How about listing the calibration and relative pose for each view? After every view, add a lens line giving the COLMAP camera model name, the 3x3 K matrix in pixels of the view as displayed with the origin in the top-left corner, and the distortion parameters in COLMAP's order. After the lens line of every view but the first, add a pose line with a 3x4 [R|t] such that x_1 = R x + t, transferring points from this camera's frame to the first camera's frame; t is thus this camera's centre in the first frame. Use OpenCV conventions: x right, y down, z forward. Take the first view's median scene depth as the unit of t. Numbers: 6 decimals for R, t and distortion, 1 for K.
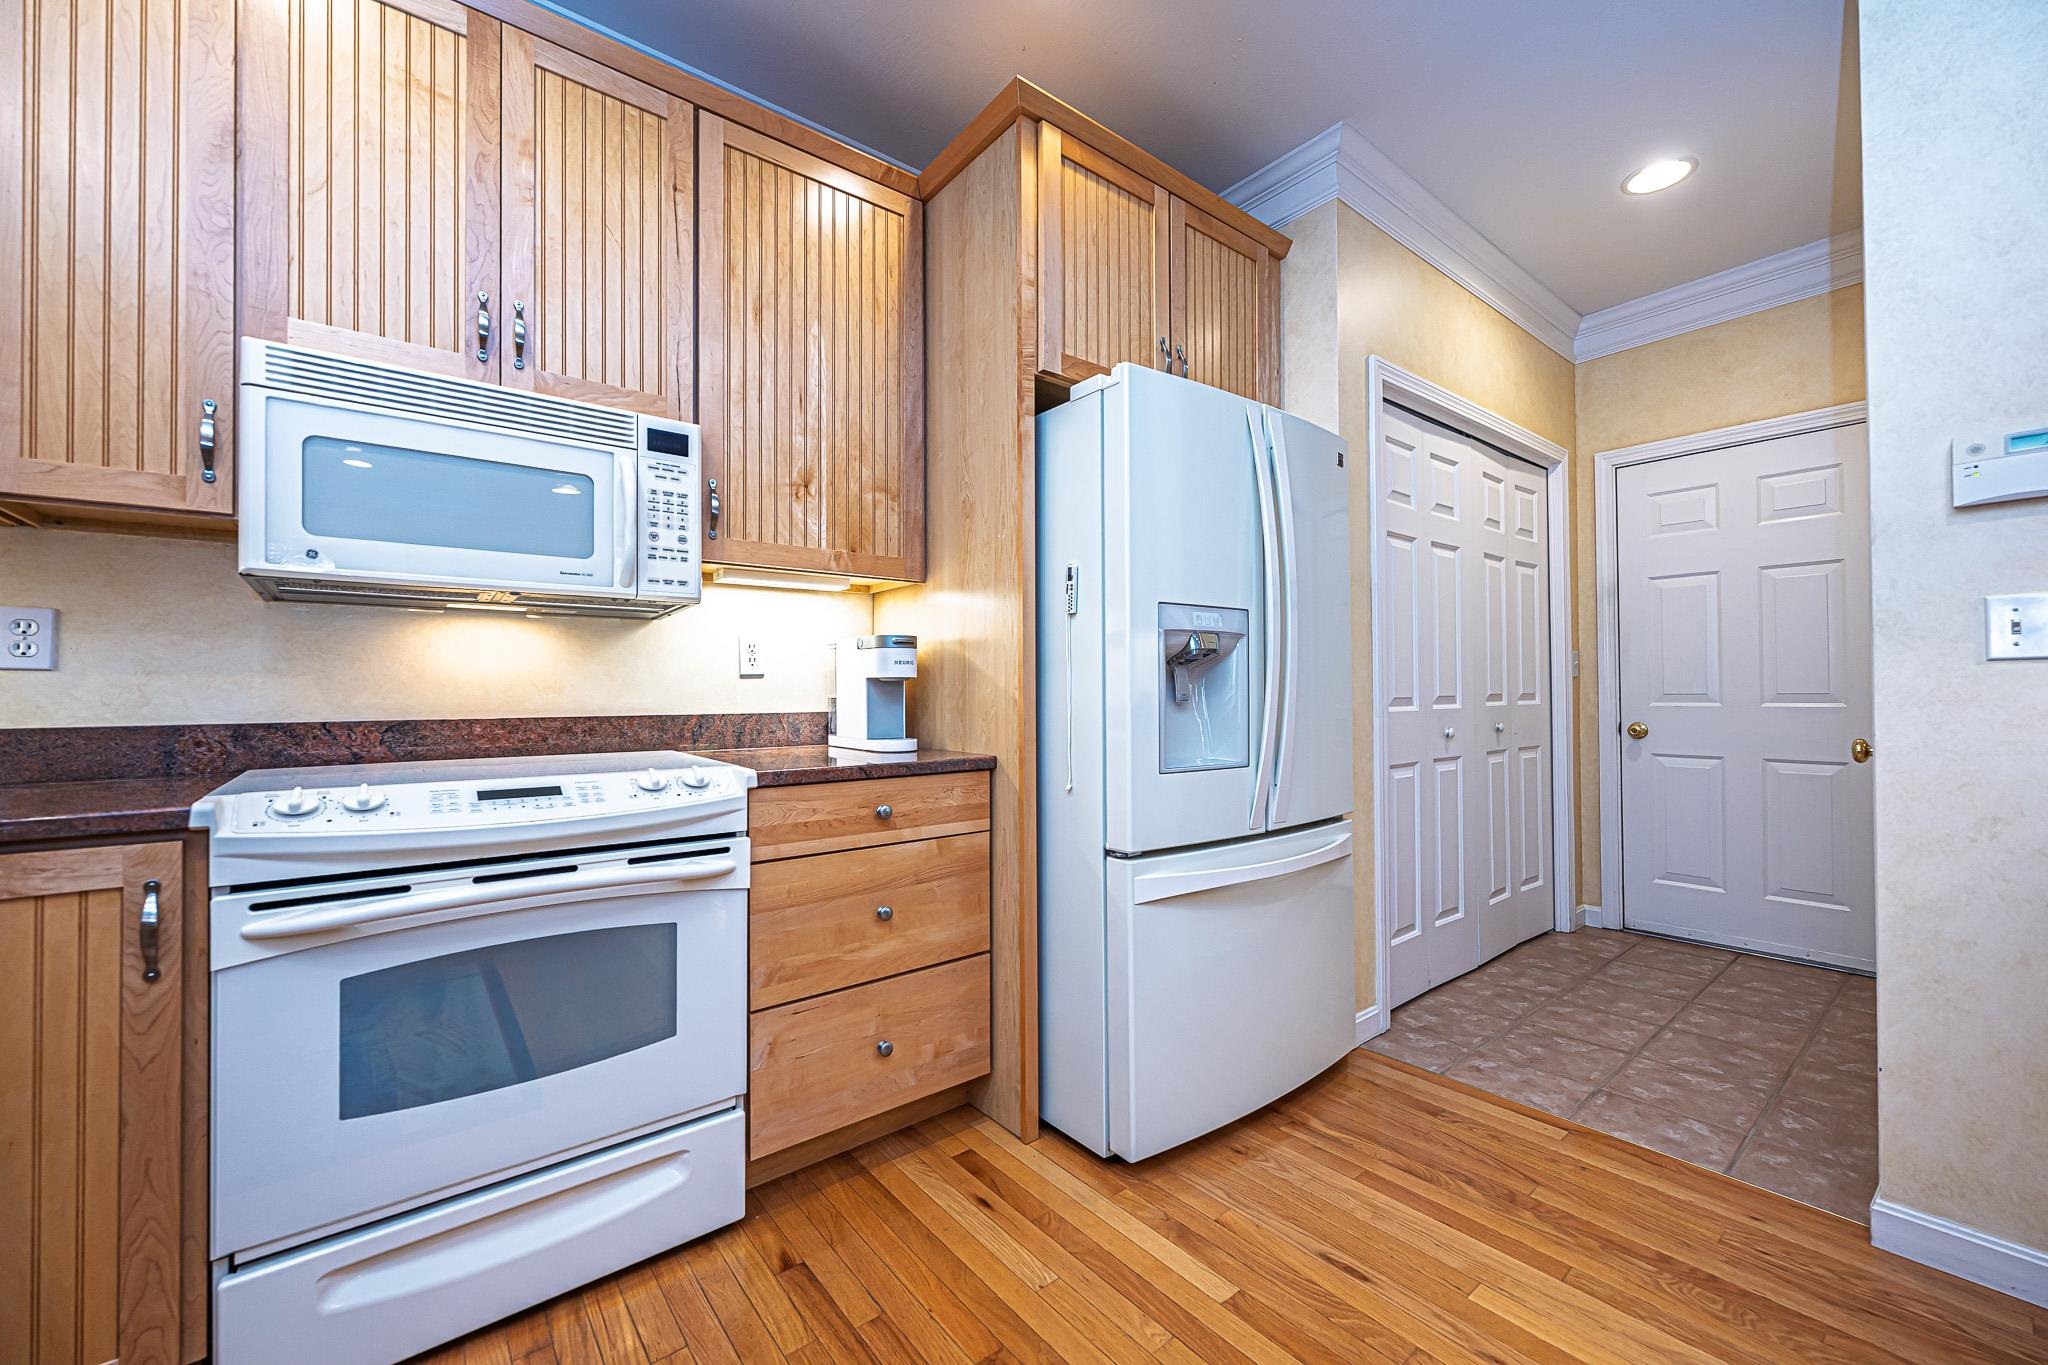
lens RADIAL K [[806.3, 0, 1040.0], [0, 806.3, 688.4], [0, 0, 1]] dist [0.001474, 0.000134]
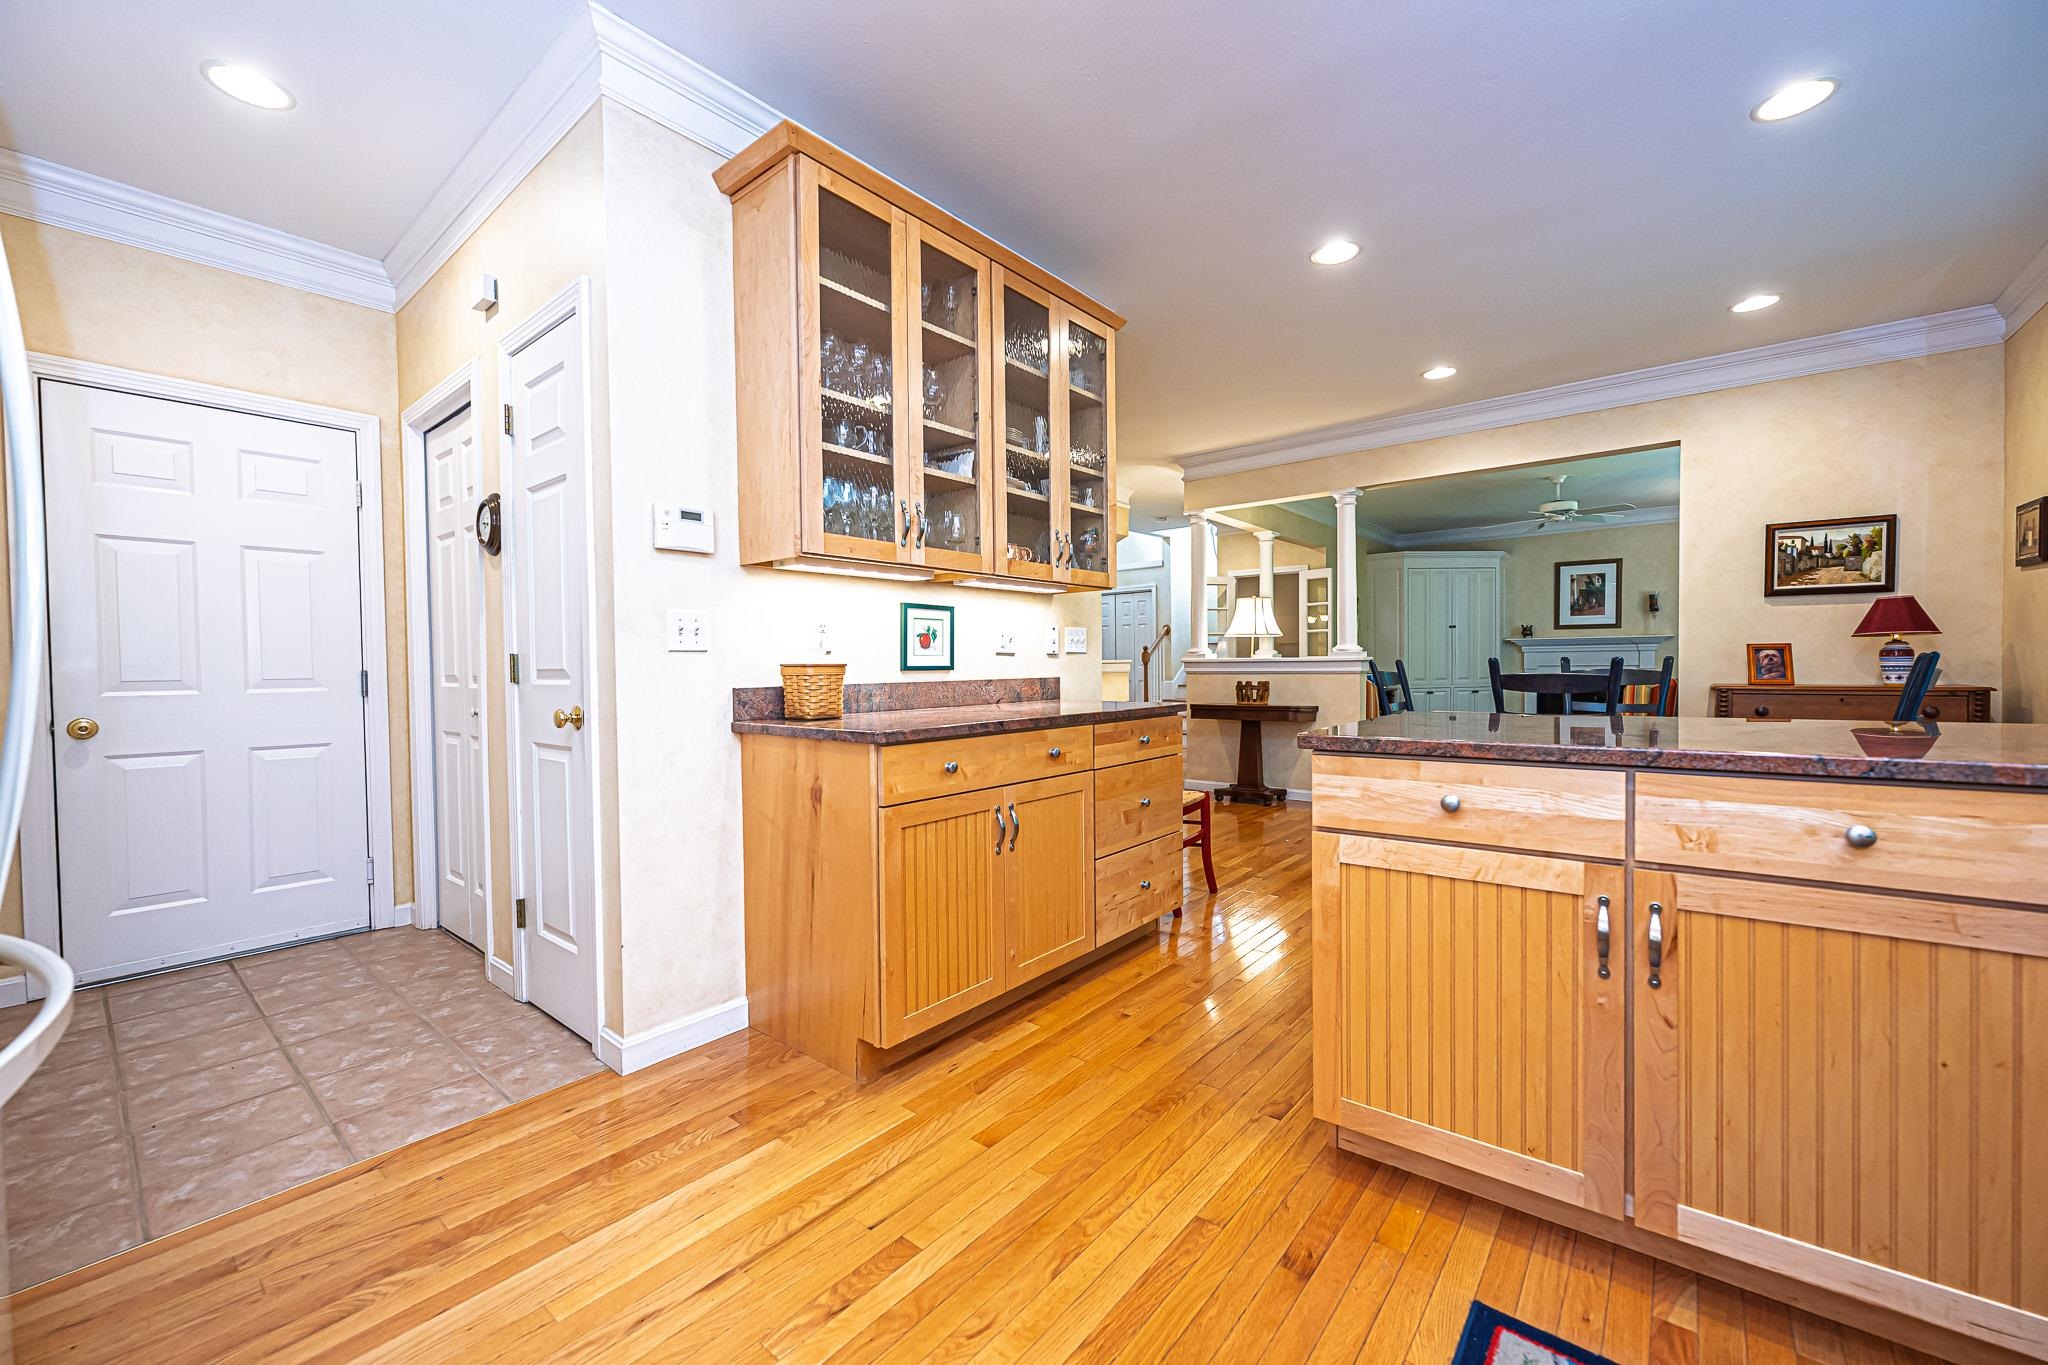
lens RADIAL K [[806.3, 0, 1013.5], [0, 806.3, 683.6], [0, 0, 1]] dist [0.001474, 0.000134]
pose [[-0.184141, -0.009329, 0.982856, -0.283237], [0.005232, 0.999931, 0.010471, 0.007406], [-0.982886, 0.007071, -0.184079, 0.388044]]
